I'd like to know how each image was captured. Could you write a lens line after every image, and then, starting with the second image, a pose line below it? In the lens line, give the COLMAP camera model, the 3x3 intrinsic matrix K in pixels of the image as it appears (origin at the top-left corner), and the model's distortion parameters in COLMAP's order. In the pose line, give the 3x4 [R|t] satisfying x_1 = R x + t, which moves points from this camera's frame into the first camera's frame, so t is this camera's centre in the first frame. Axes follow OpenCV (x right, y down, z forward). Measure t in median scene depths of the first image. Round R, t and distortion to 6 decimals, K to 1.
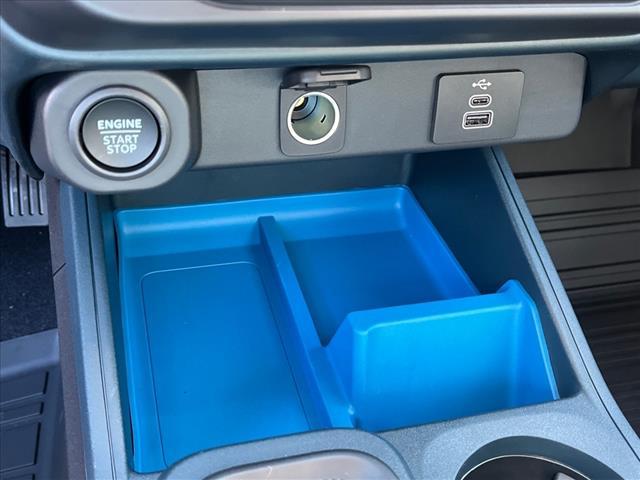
lens RADIAL K [[706.0, 0, 320.0], [0, 706.0, 240.0], [0, 0, 1]] dist [-0.003761, 0.004440]
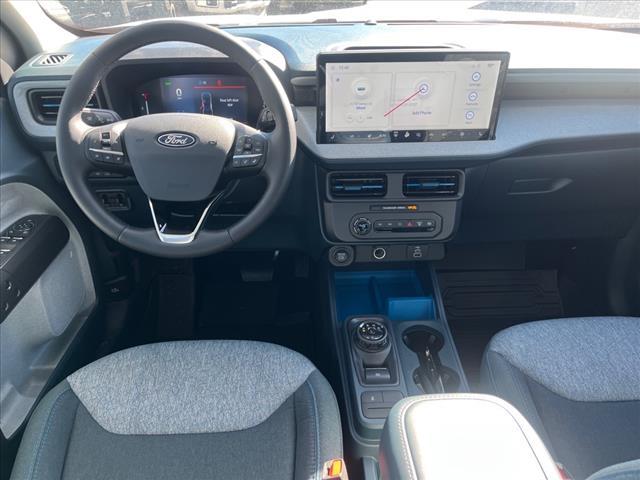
lens RADIAL K [[483.4, 0, 320.0], [0, 483.4, 240.0], [0, 0, 1]] dist [-0.000479, -0.000191]
pose [[0.968334, 0.043472, -0.245845, 0.400302], [-0.077025, 0.988707, -0.128555, 0.189844], [0.237480, 0.143420, 0.960747, -2.245910]]
